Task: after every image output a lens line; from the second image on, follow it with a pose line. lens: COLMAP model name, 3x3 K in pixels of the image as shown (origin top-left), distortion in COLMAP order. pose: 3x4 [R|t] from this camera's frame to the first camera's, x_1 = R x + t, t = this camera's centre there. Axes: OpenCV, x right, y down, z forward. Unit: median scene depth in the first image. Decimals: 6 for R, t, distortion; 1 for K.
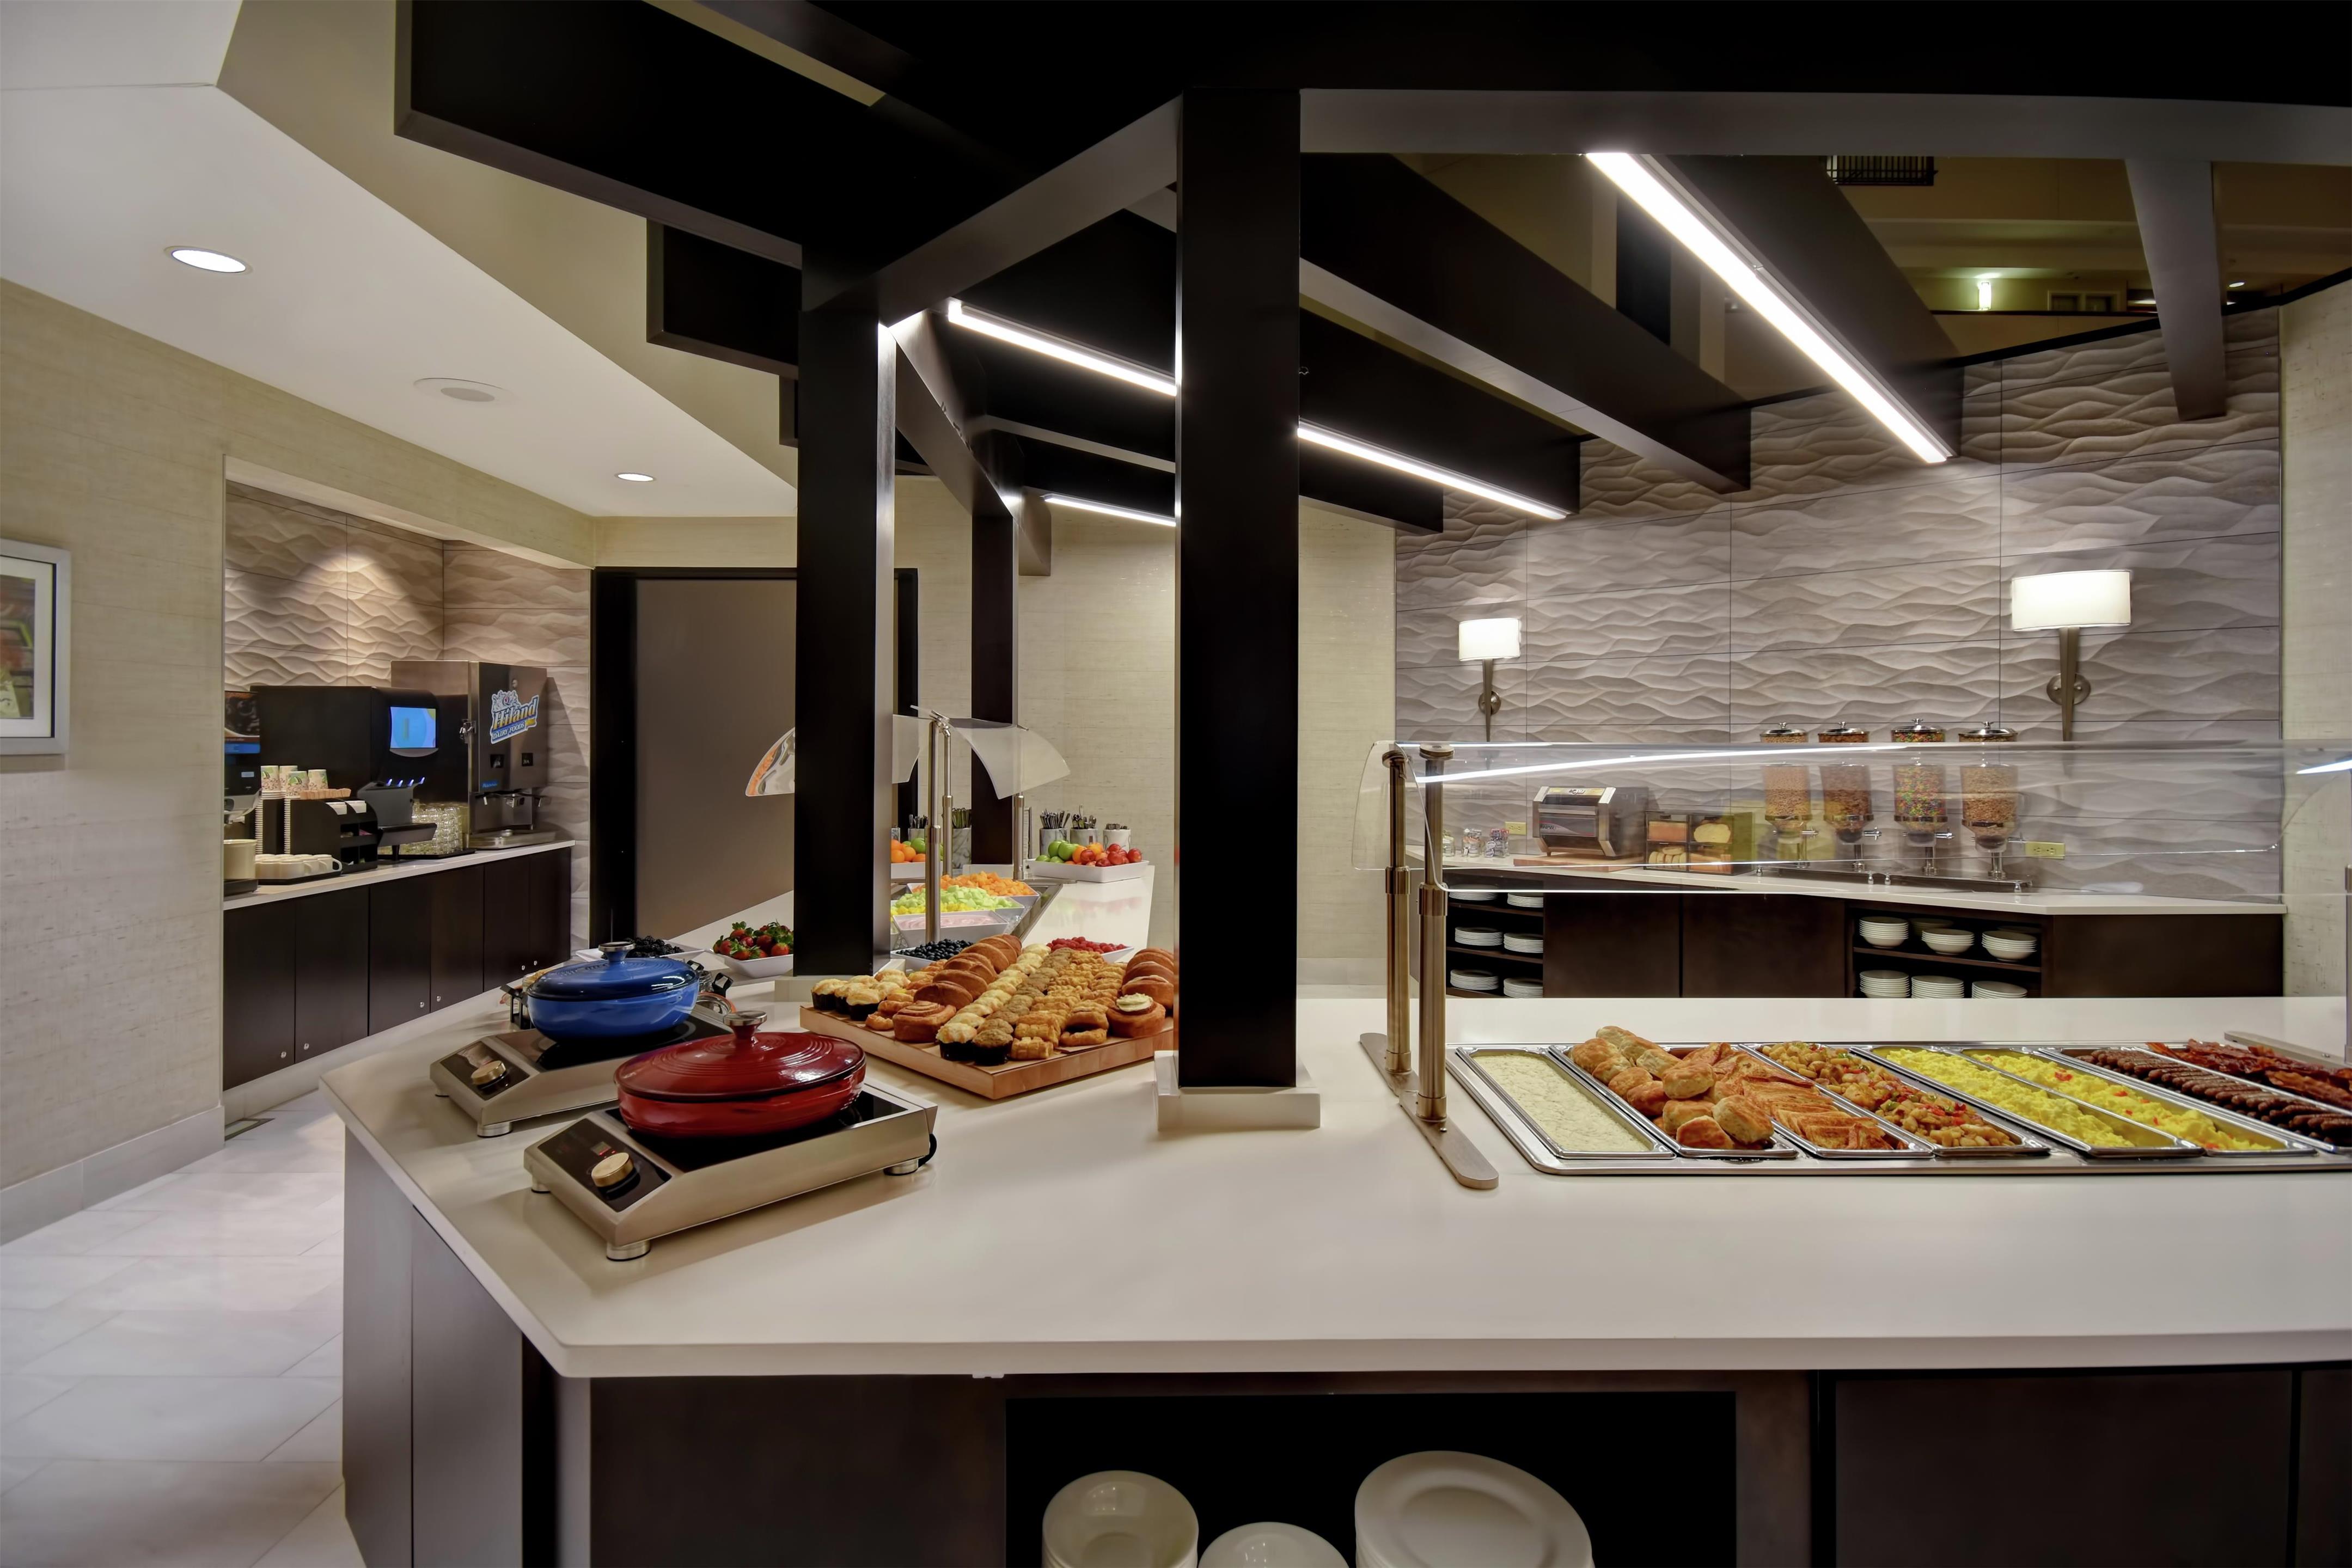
lens RADIAL K [[1122.1, 0, 1171.3], [0, 1122.1, 751.5], [0, 0, 1]] dist [-0.011447, -0.001109]
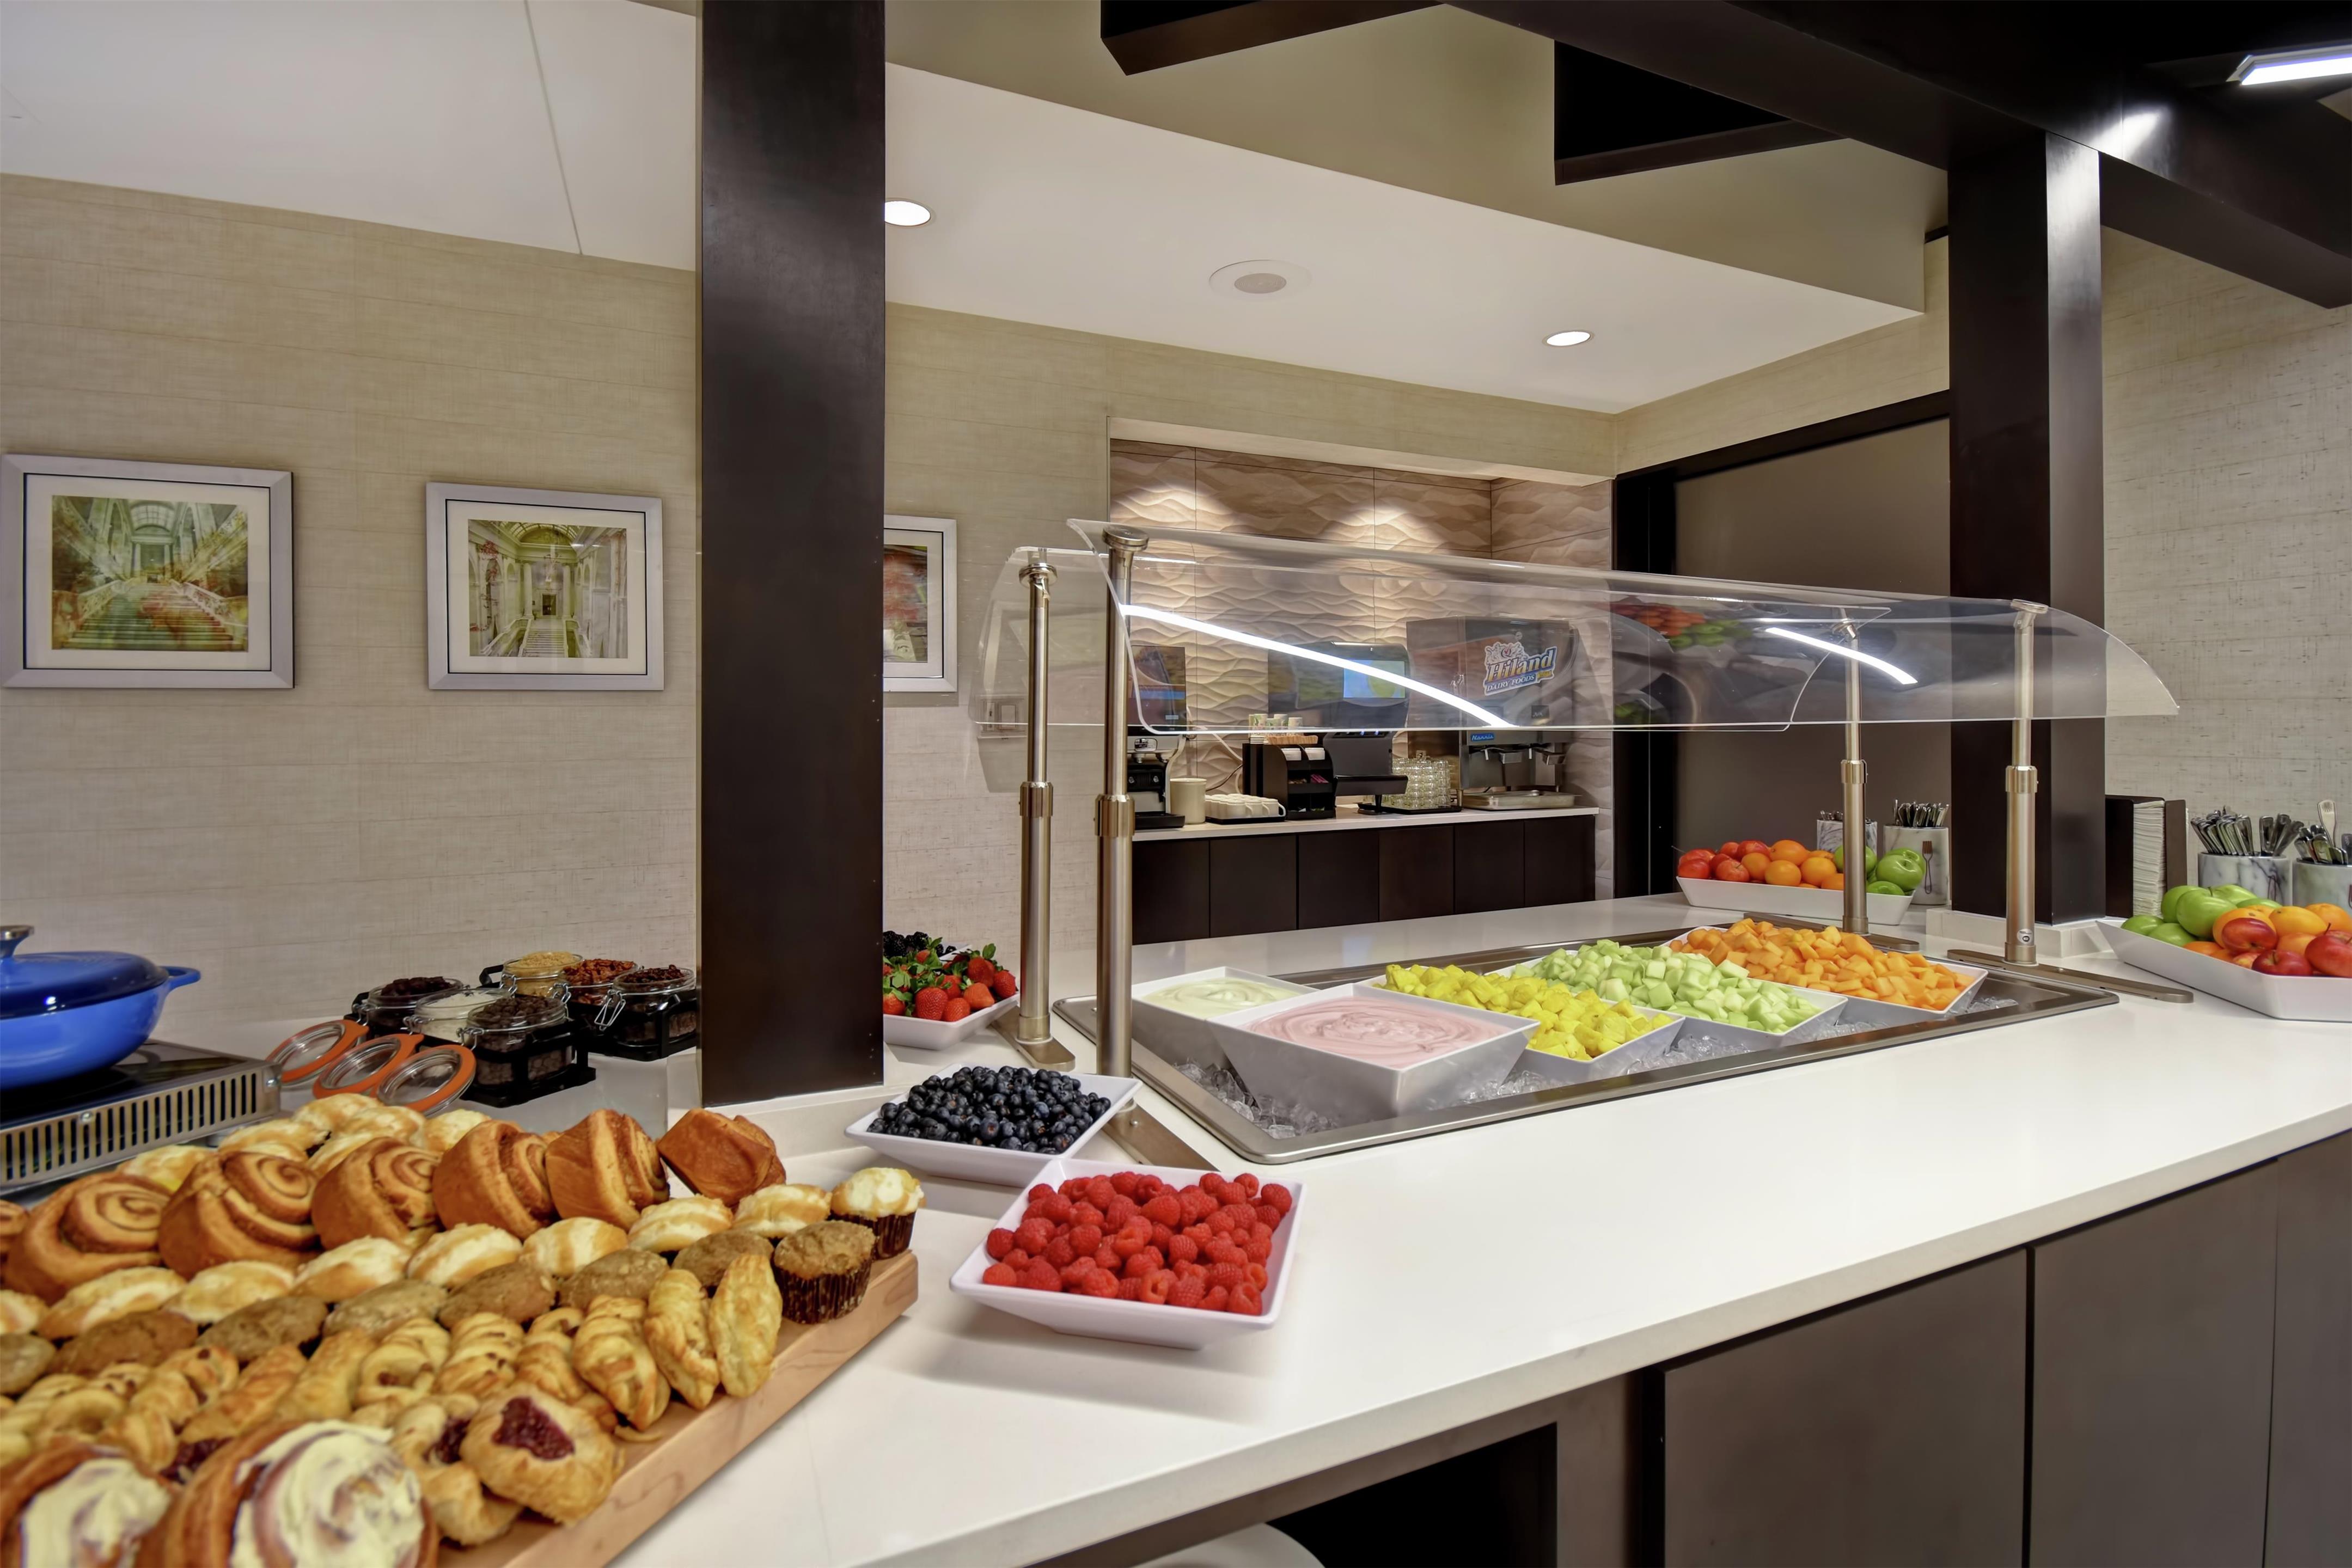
lens RADIAL K [[1082.8, 0, 1174.2], [0, 1082.8, 718.3], [0, 0, 1]] dist [-0.000538, 0.000042]
pose [[0.404098, -0.001700, -0.914714, 0.089160], [-0.004425, 0.999983, -0.003814, 0.019303], [0.914705, 0.005589, 0.404084, 0.430474]]
